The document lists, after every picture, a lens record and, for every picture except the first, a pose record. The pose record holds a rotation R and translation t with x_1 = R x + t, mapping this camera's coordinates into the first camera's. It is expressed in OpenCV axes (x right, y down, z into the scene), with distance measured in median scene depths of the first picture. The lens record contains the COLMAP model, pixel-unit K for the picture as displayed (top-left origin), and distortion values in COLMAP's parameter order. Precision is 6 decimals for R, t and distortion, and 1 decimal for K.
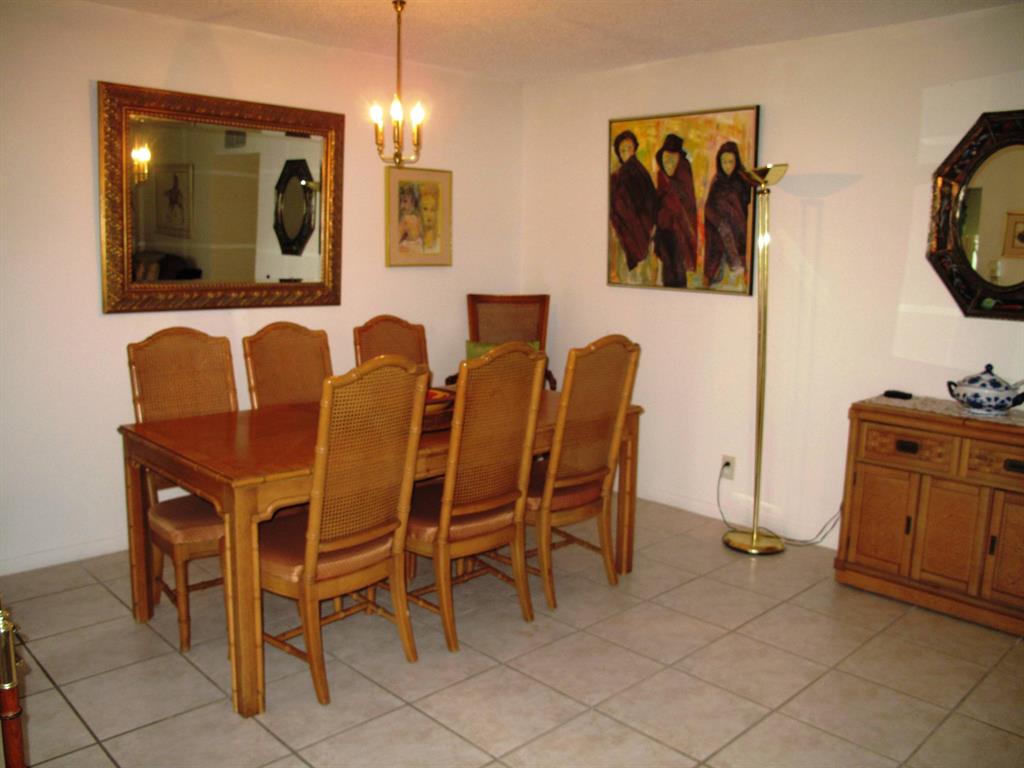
lens RADIAL K [[855.4, 0, 511.2], [0, 855.4, 383.8], [0, 0, 1]] dist [-0.120638, 0.066187]
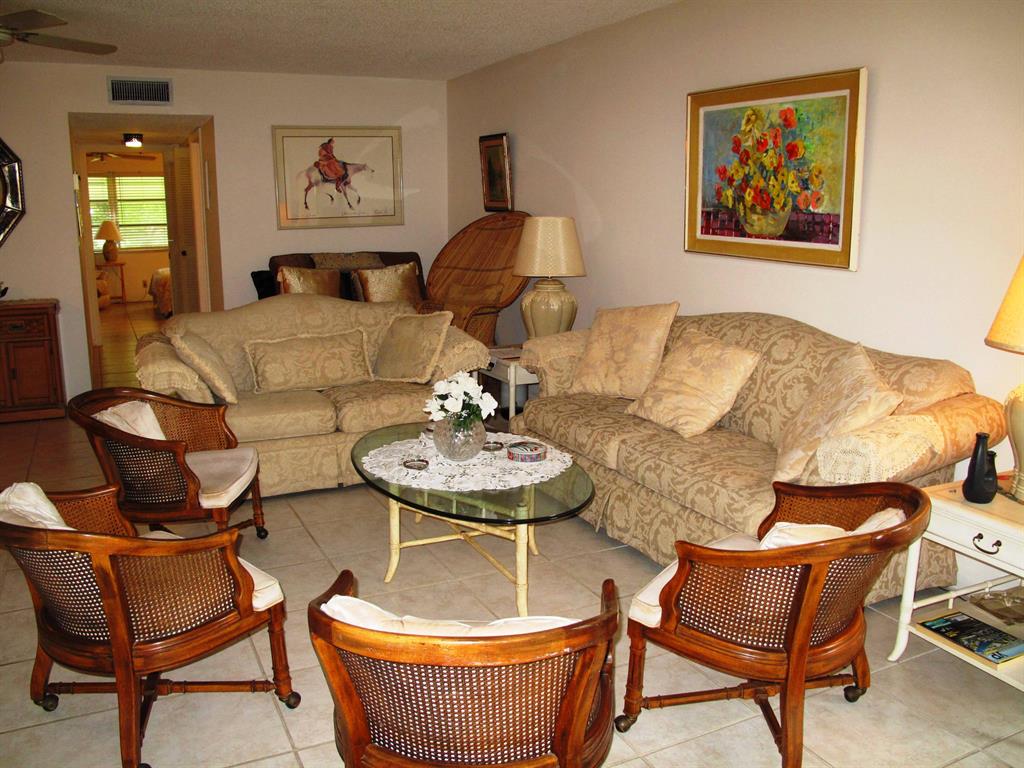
lens RADIAL K [[855.4, 0, 507.2], [0, 855.4, 378.7], [0, 0, 1]] dist [-0.120638, 0.066187]
pose [[0.314409, -0.205932, 0.926682, -0.528593], [0.158612, 0.973860, 0.162601, 0.061249], [-0.935943, 0.095860, 0.338854, -0.430626]]
